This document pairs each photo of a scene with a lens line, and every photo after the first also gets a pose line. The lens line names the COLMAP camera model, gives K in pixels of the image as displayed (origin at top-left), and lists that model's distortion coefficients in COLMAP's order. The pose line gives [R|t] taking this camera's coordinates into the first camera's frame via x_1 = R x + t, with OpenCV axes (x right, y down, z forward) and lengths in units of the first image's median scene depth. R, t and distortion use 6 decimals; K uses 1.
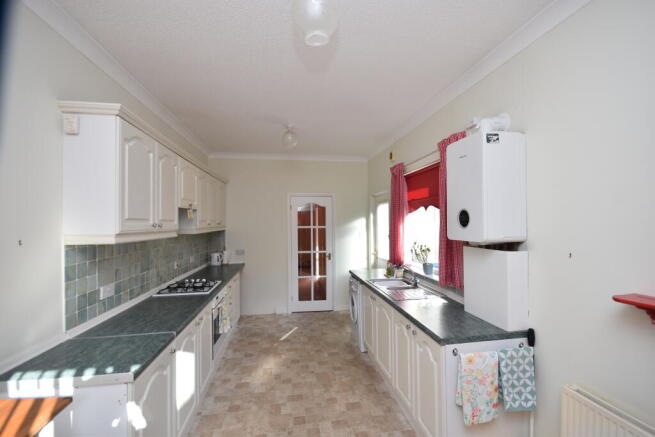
lens RADIAL K [[287.9, 0, 333.4], [0, 287.9, 219.4], [0, 0, 1]] dist [0.015768, -0.012243]
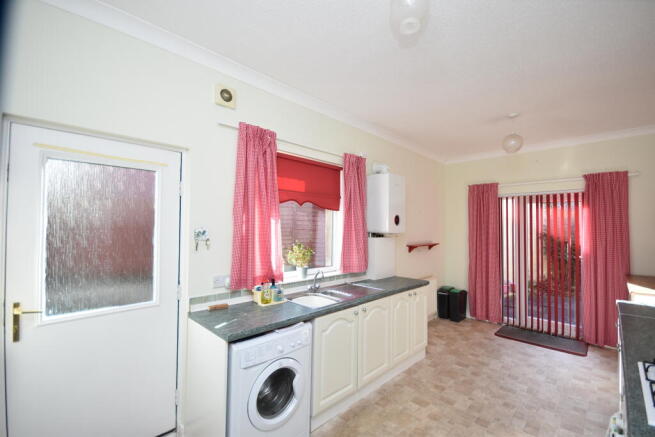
lens RADIAL K [[287.9, 0, 333.4], [0, 287.9, 219.4], [0, 0, 1]] dist [0.015768, -0.012243]
pose [[-0.594715, 0.027091, 0.803480, -0.595331], [-0.014053, 0.998929, -0.044082, 0.058985], [-0.803813, -0.037508, -0.593698, 1.923969]]
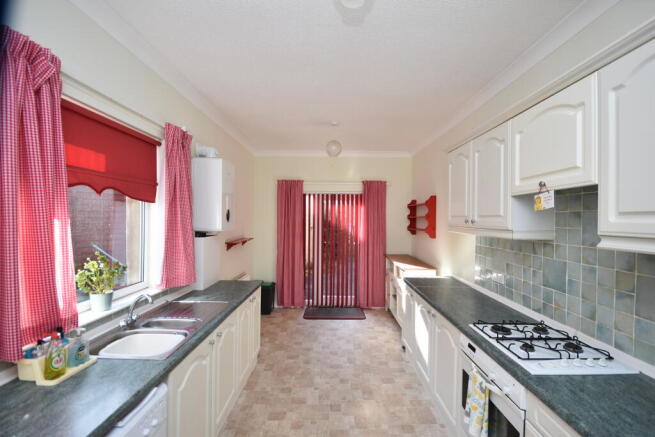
lens RADIAL K [[287.9, 0, 333.4], [0, 287.9, 219.4], [0, 0, 1]] dist [0.015768, -0.012243]
pose [[-0.987114, 0.002299, 0.160002, -0.267668], [0.000568, 0.999941, -0.010865, 0.024355], [-0.160018, -0.010634, -0.987057, 1.955127]]
